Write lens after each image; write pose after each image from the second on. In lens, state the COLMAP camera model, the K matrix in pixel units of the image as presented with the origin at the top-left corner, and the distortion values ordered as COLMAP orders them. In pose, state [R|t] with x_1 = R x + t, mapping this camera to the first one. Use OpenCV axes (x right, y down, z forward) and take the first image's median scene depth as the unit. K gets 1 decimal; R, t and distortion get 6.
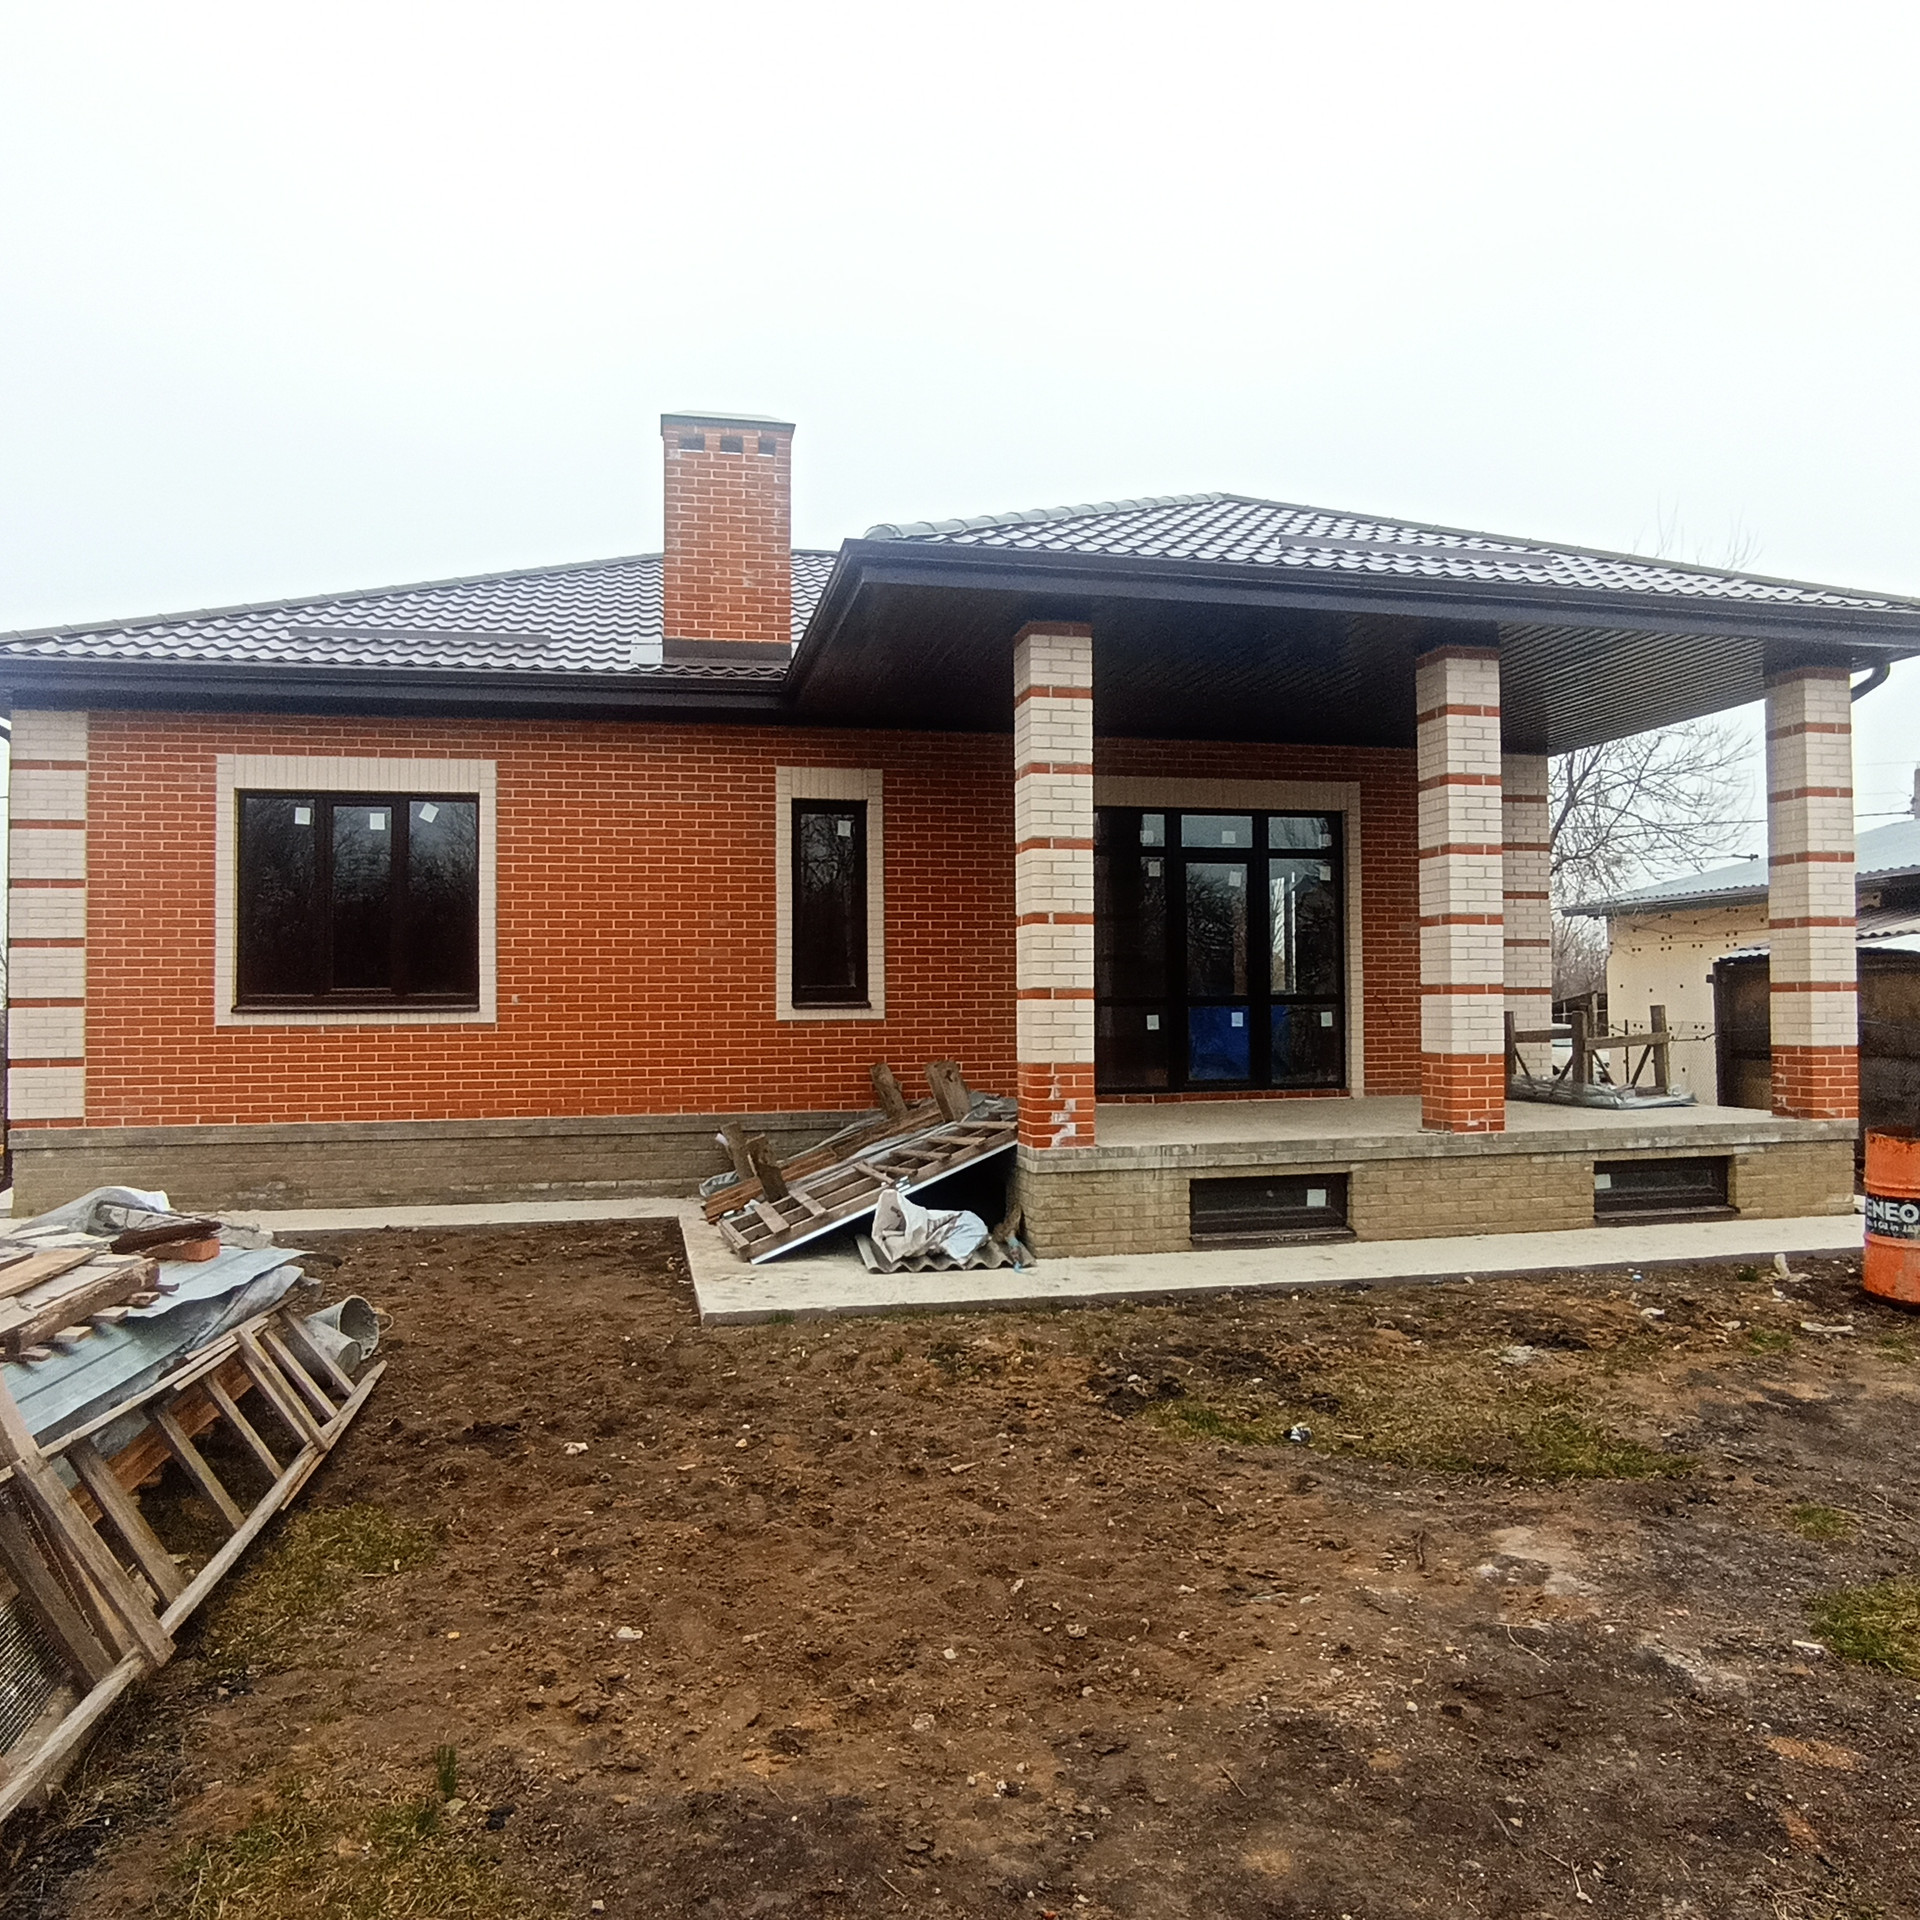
lens RADIAL K [[1431.8, 0, 960.0], [0, 1431.8, 960.0], [0, 0, 1]] dist [-0.067063, 0.056094]
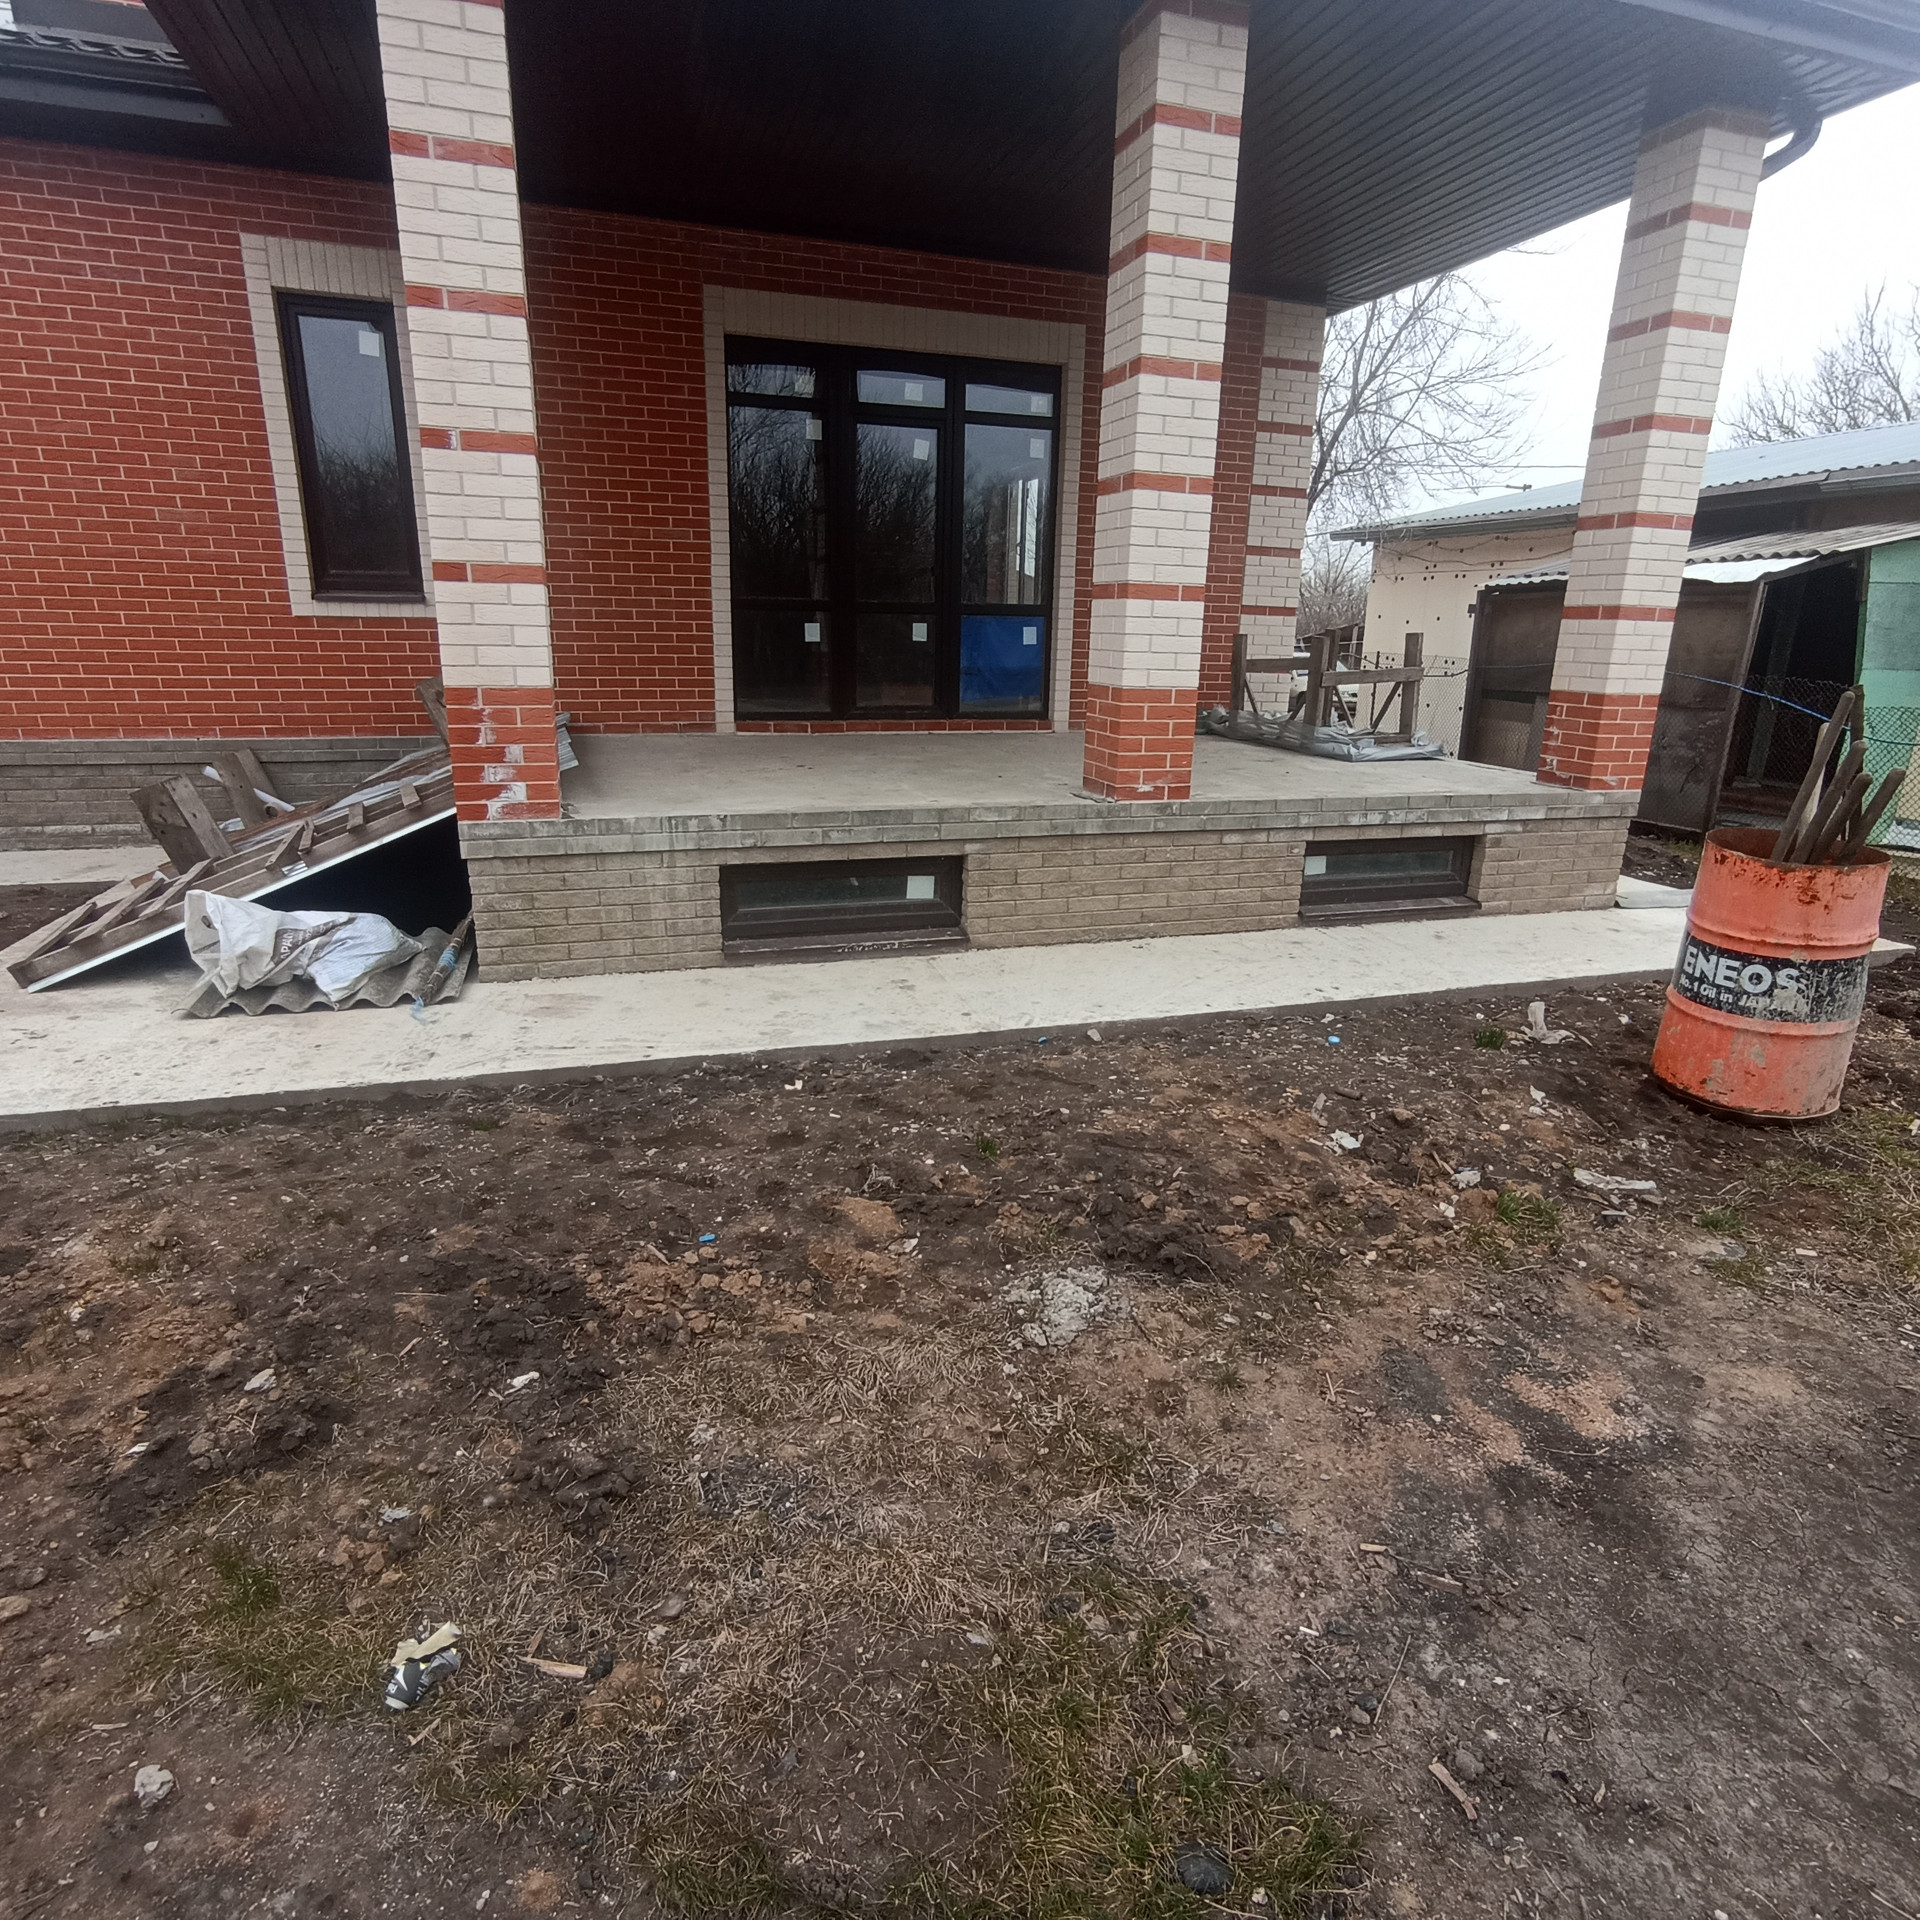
lens RADIAL K [[1207.7, 0, 960.0], [0, 1207.7, 960.0], [0, 0, 1]] dist [-0.064530, 0.056377]
pose [[0.993483, 0.001943, 0.113967, 0.192119], [-0.036156, 0.953592, 0.298923, 0.019445], [-0.108098, -0.301095, 0.947447, 0.395732]]
